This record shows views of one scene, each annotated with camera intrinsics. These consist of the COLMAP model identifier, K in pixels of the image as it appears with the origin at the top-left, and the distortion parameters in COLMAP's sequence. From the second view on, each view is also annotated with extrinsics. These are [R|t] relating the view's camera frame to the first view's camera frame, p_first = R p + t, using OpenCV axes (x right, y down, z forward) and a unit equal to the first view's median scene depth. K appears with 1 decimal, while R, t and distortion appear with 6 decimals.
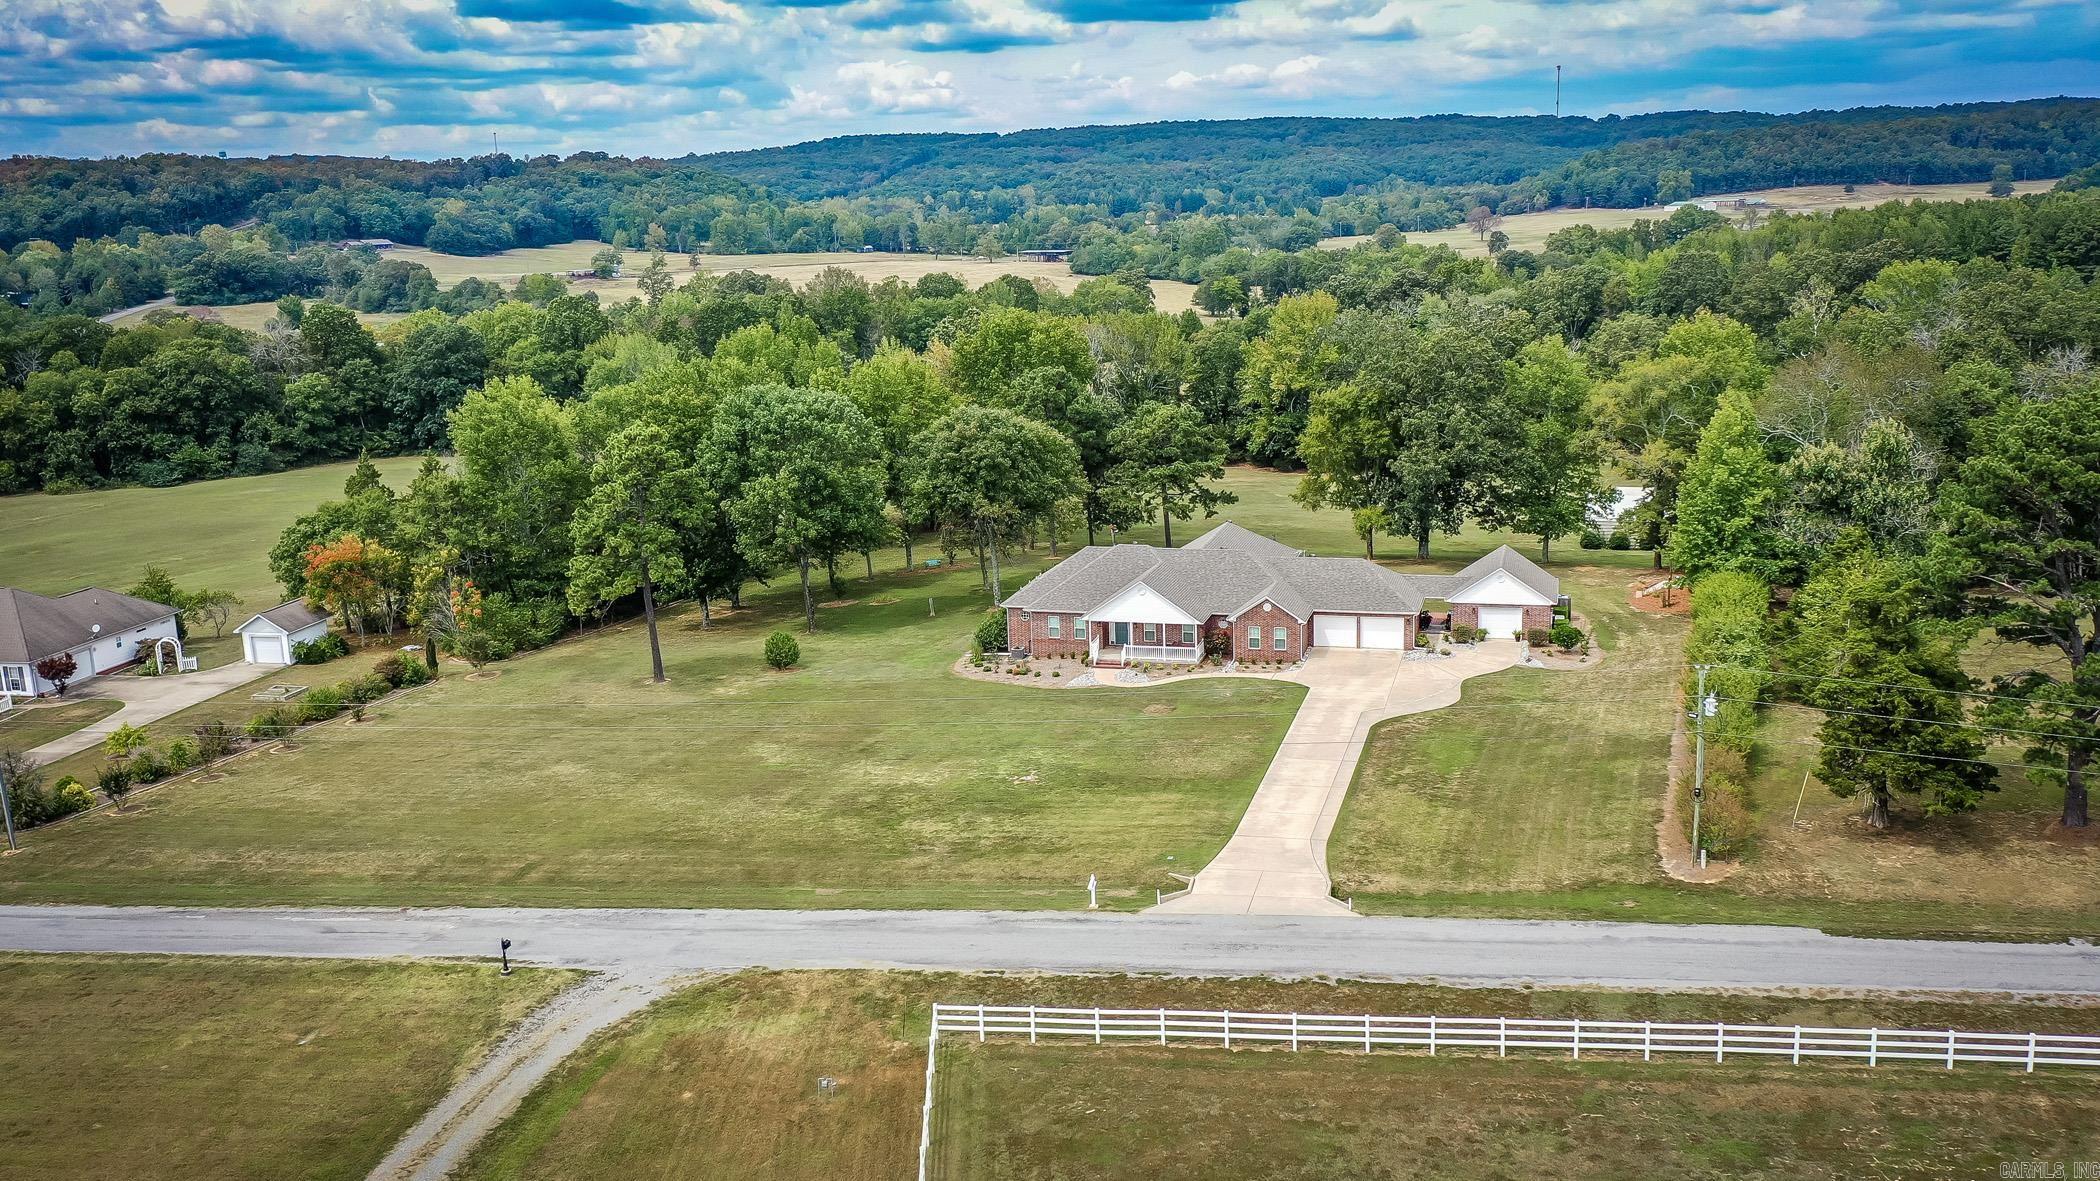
lens RADIAL K [[1661.0, 0, 1065.8], [0, 1661.0, 590.2], [0, 0, 1]] dist [0.019216, 0.012029]
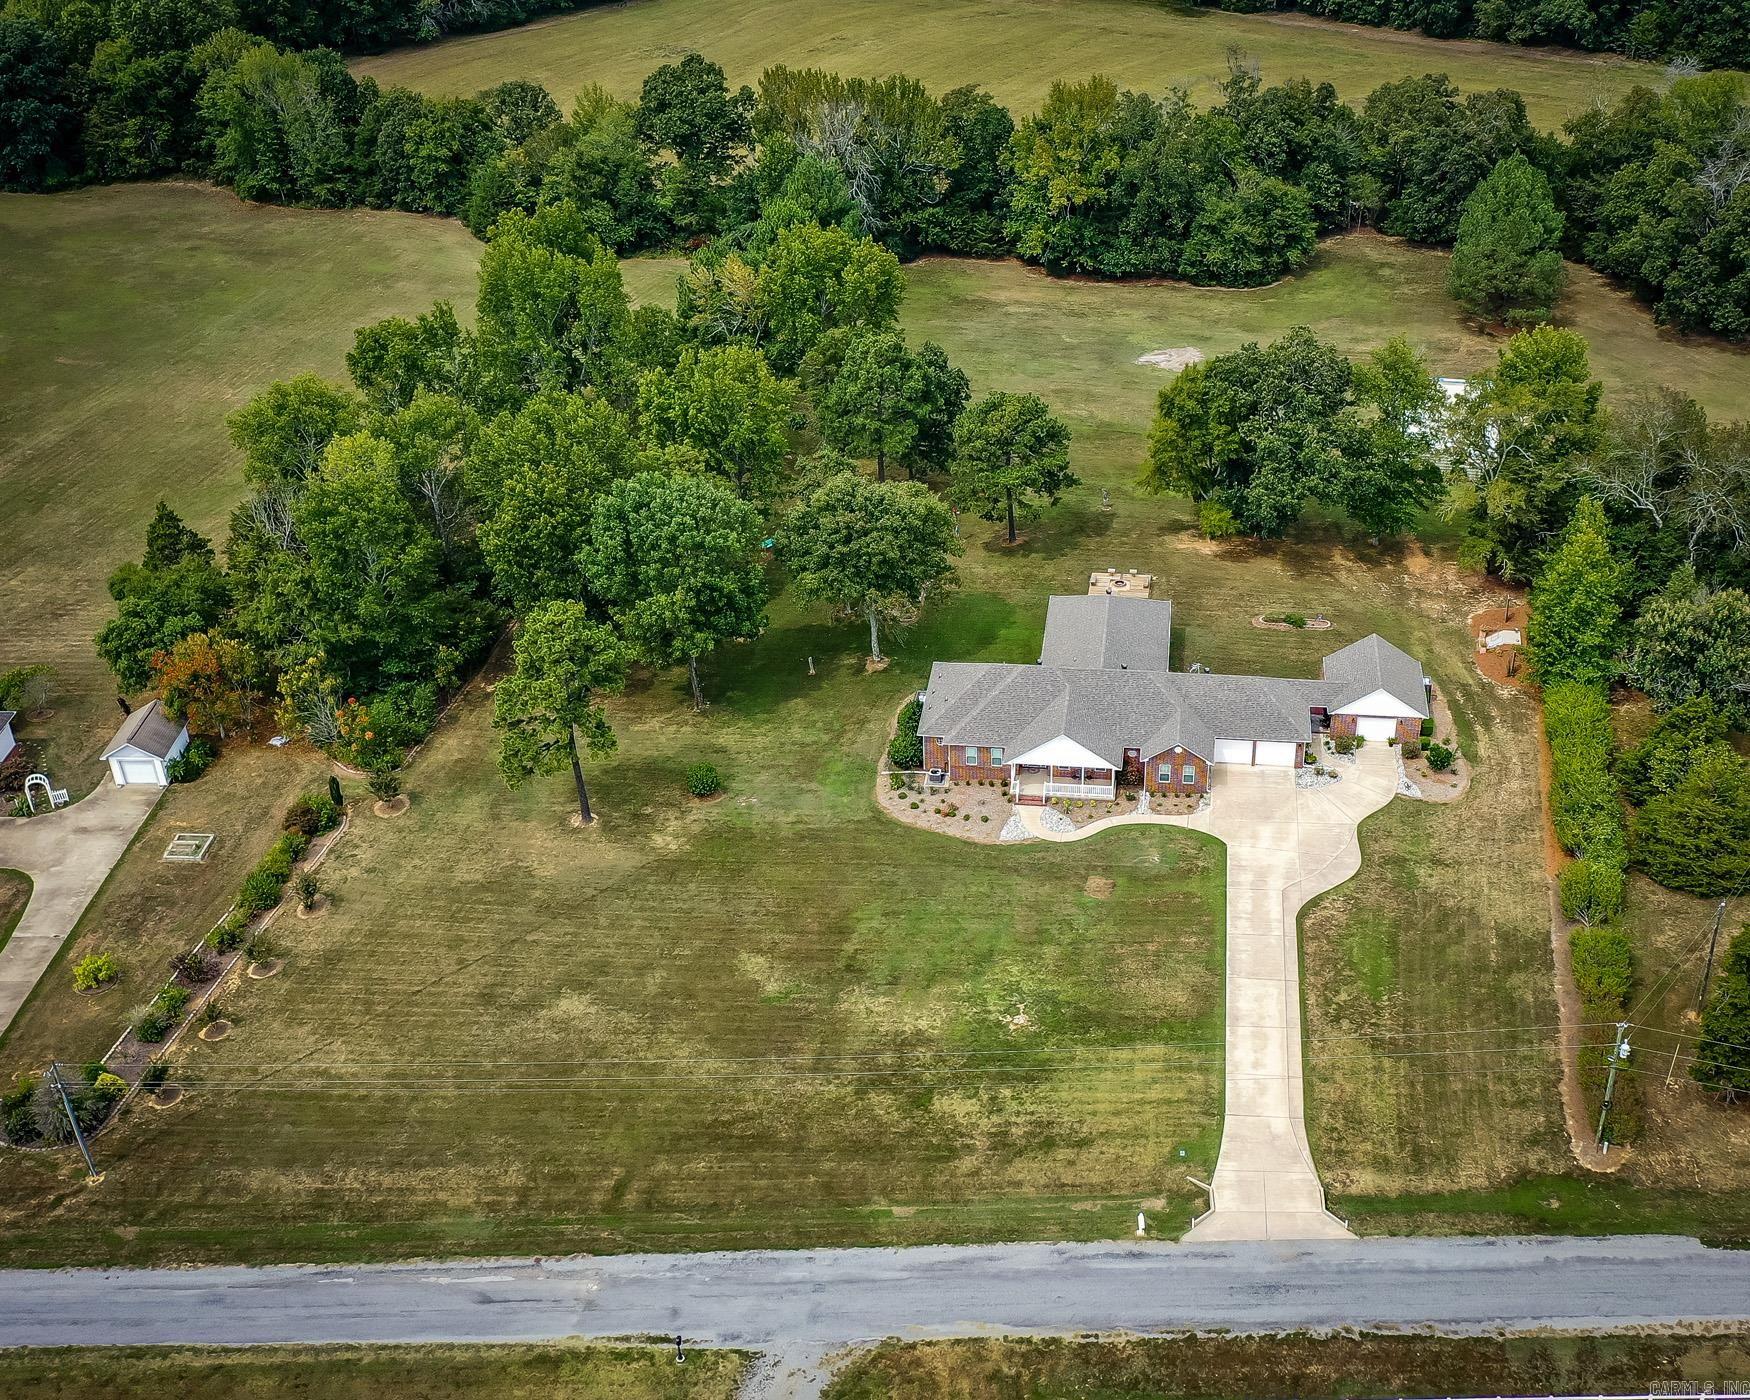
lens RADIAL K [[1841.6, 0, 988.4], [0, 1841.6, 666.6], [0, 0, 1]] dist [0.022472, 0.000000]
pose [[0.985098, -0.072755, 0.155851, -0.183007], [0.018029, 0.944816, 0.327104, -0.433421], [-0.171049, -0.319420, 0.932048, -0.082465]]
